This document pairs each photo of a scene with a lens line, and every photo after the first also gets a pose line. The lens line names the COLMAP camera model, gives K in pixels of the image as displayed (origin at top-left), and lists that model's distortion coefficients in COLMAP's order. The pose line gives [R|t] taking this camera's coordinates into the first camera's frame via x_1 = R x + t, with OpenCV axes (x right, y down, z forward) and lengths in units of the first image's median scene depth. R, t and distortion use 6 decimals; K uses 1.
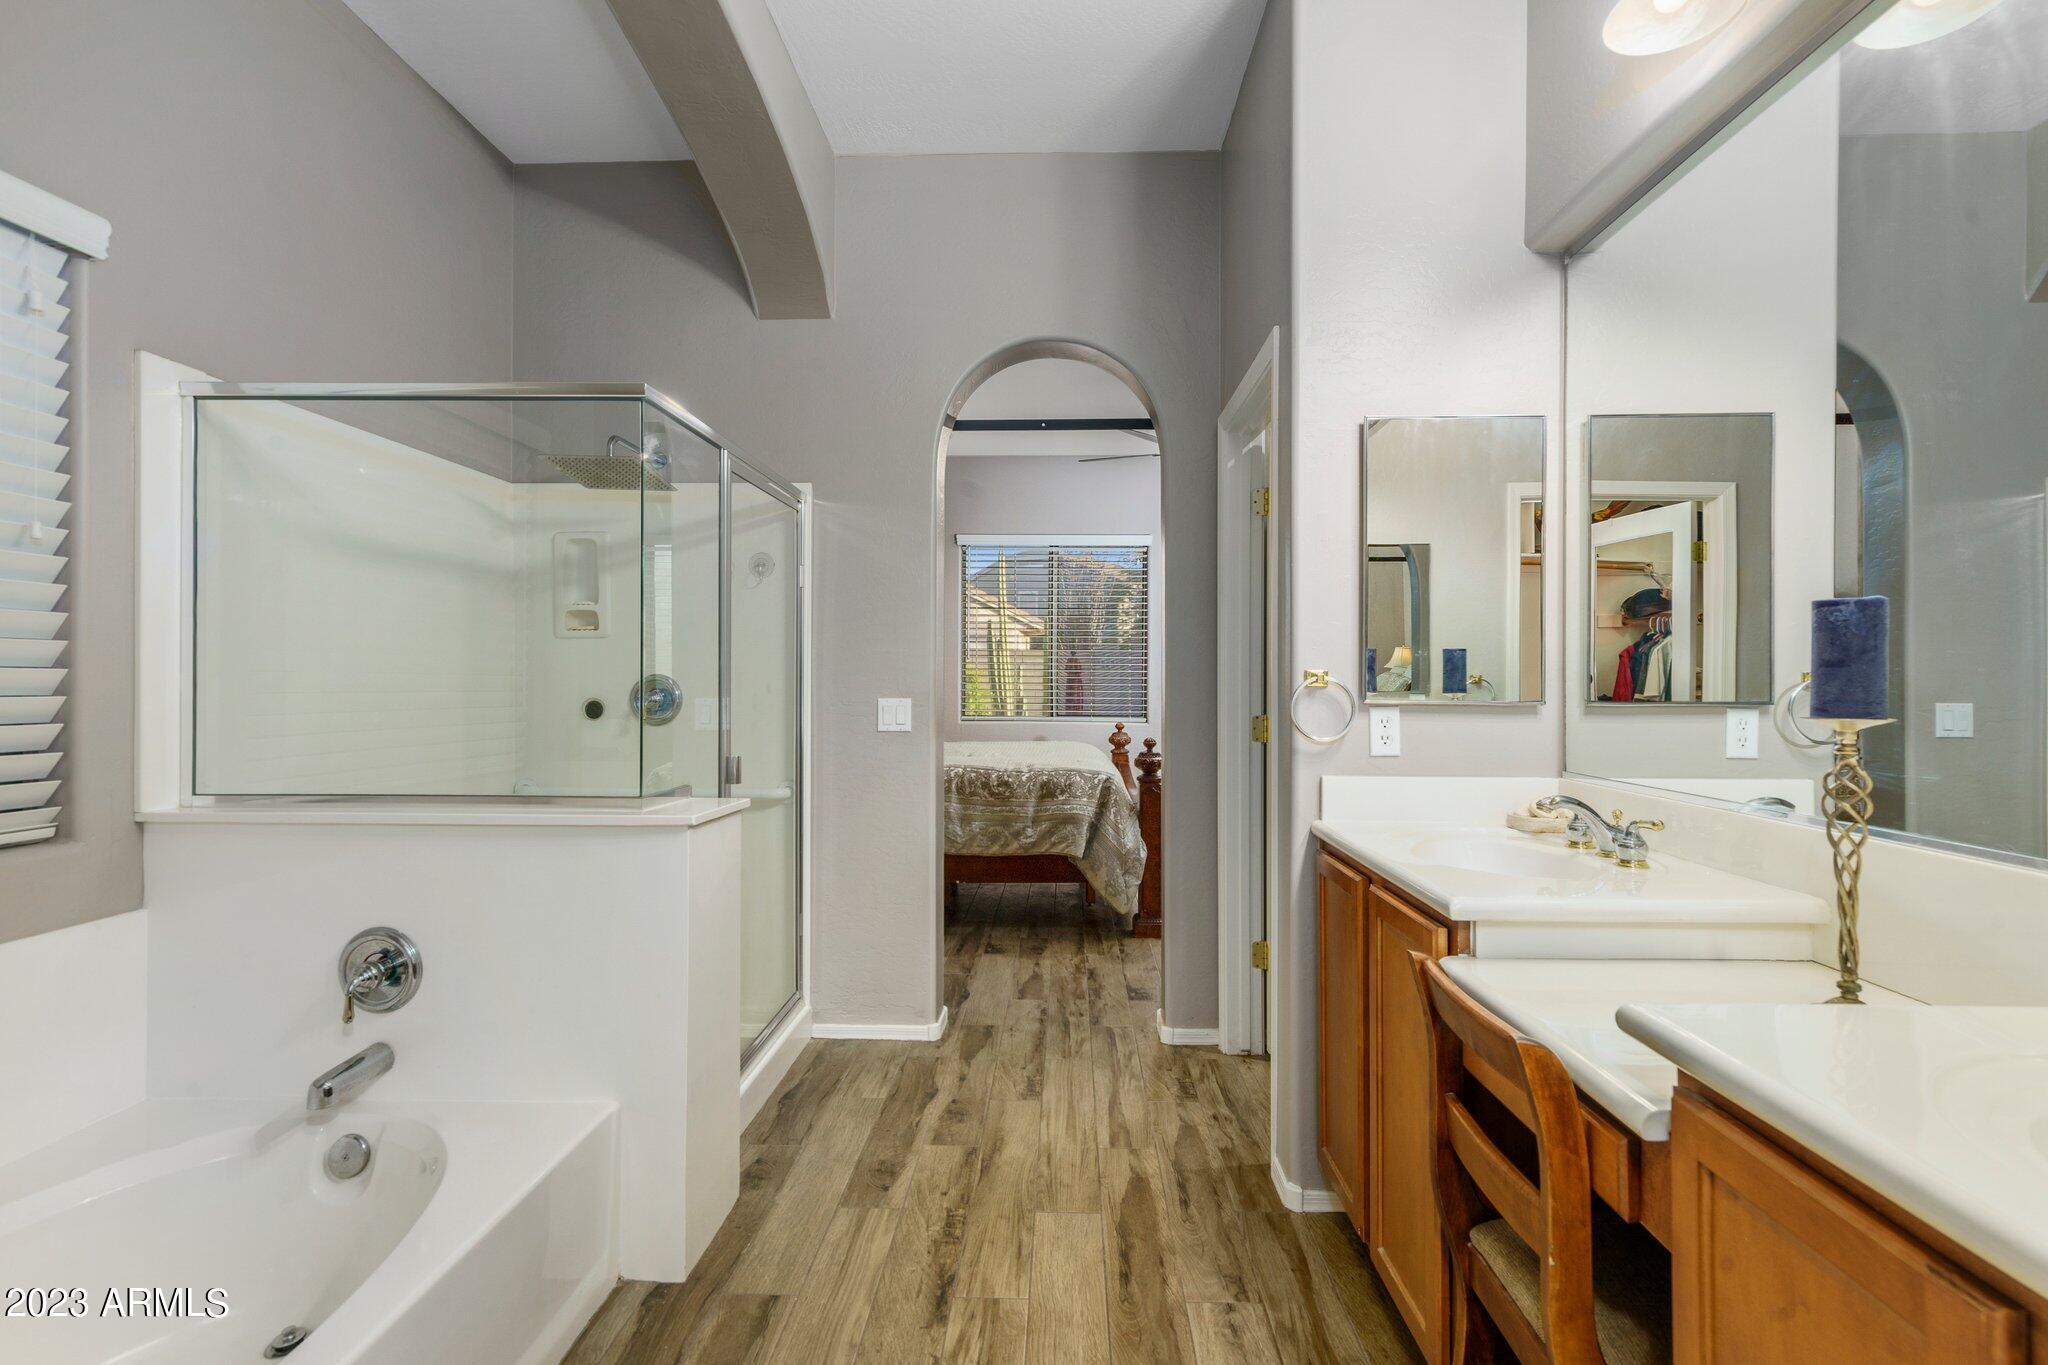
lens RADIAL K [[965.0, 0, 1024.4], [0, 965.0, 682.6], [0, 0, 1]] dist [-0.000209, 0.000102]
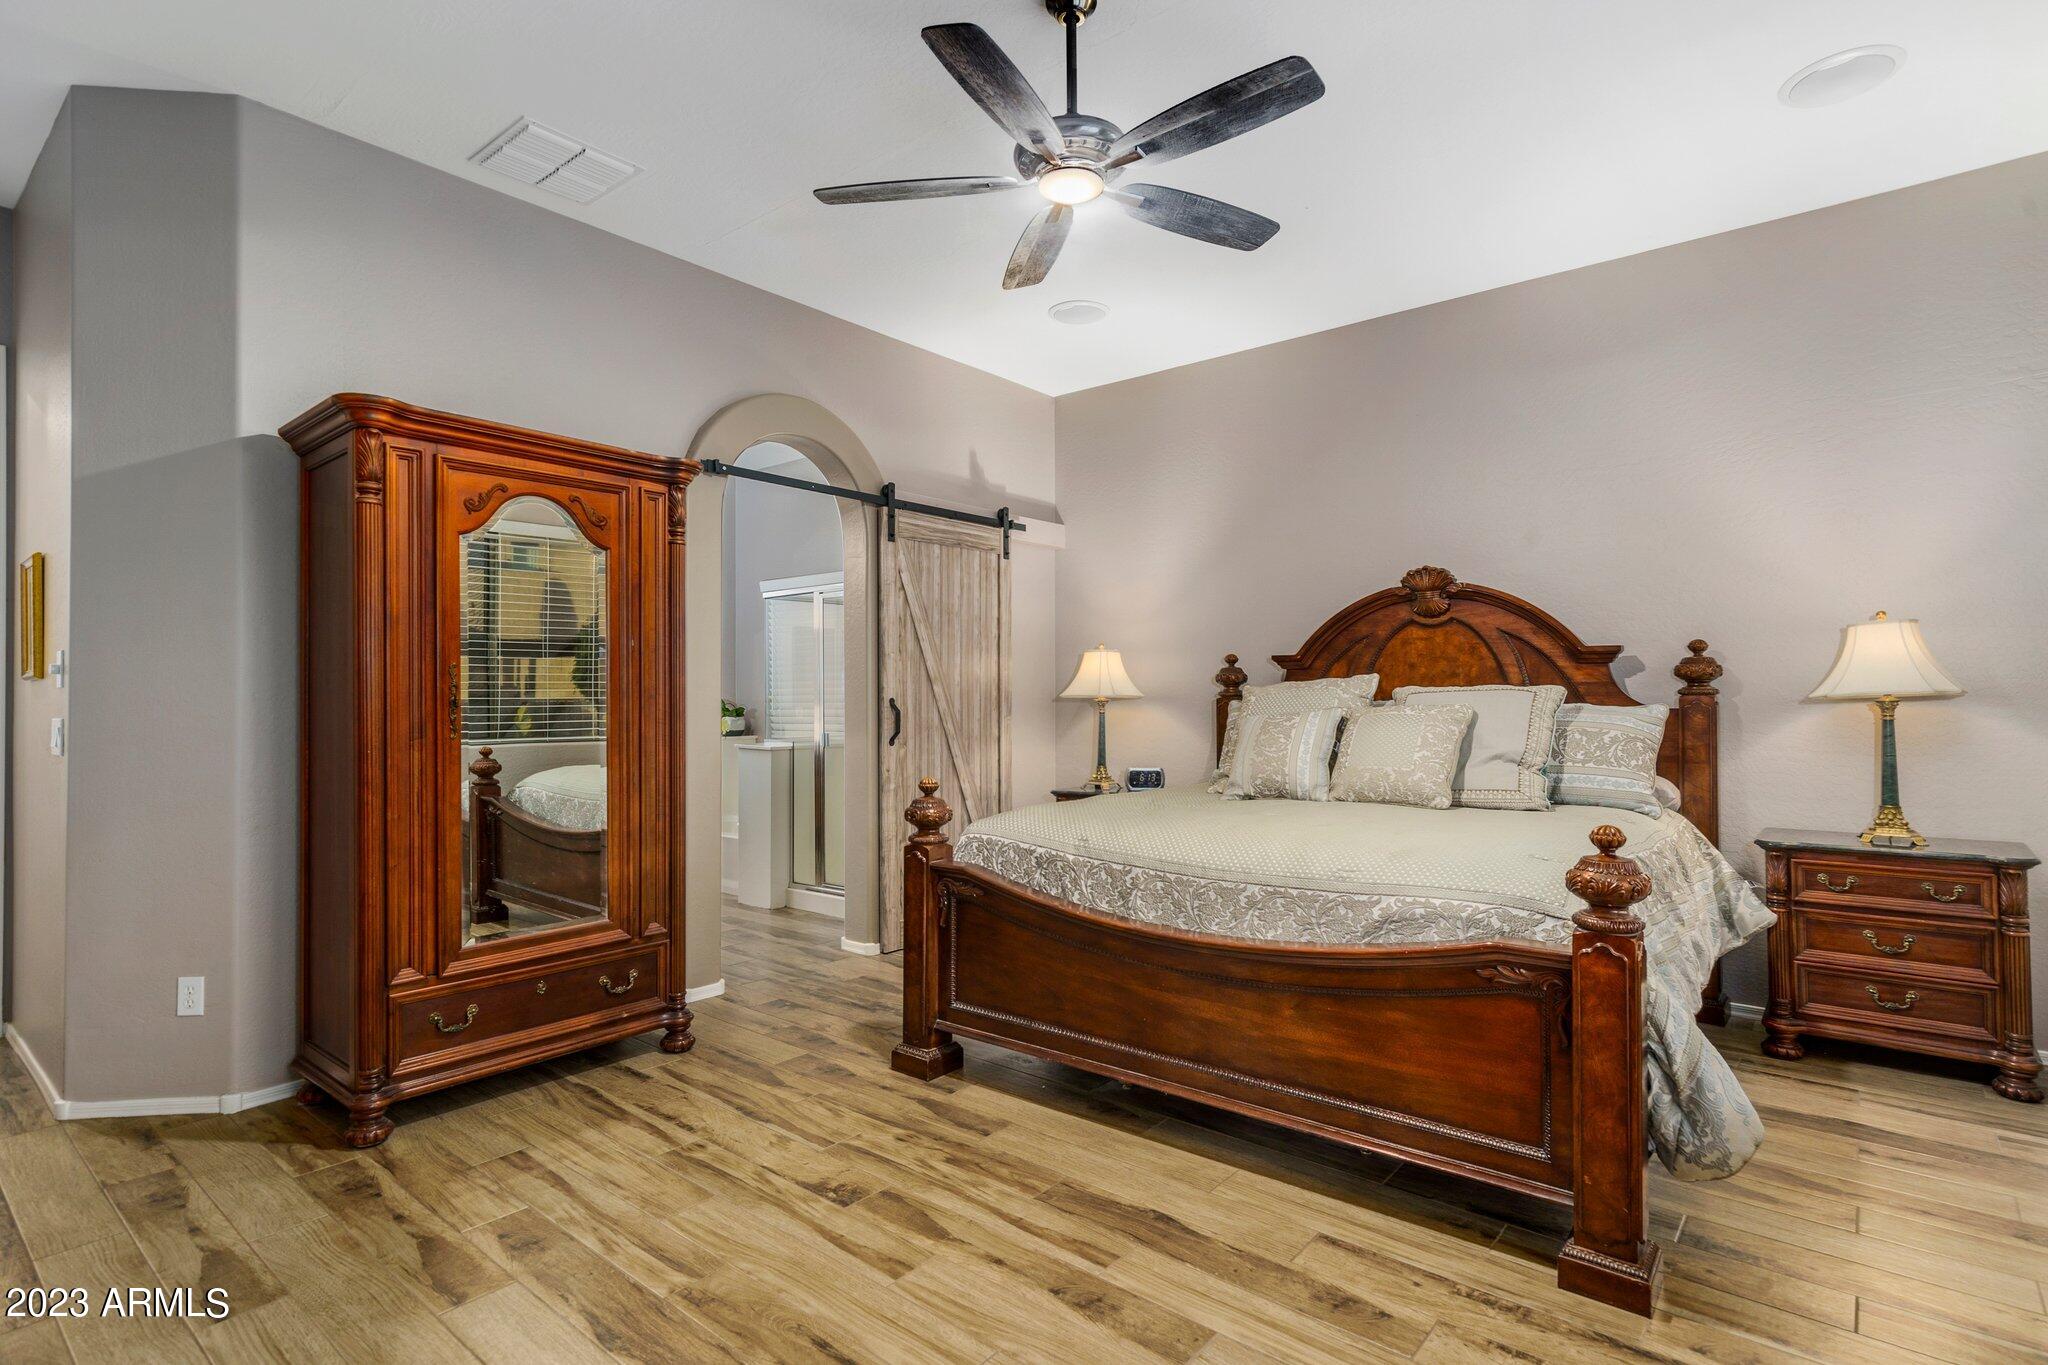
lens RADIAL K [[1008.9, 0, 1026.0], [0, 1008.9, 689.3], [0, 0, 1]] dist [0.007418, -0.001310]
pose [[-0.606232, -0.012530, -0.795189, 0.807985], [-0.002383, 0.999900, -0.013939, 0.017041], [0.795284, -0.006555, -0.606201, 1.865963]]
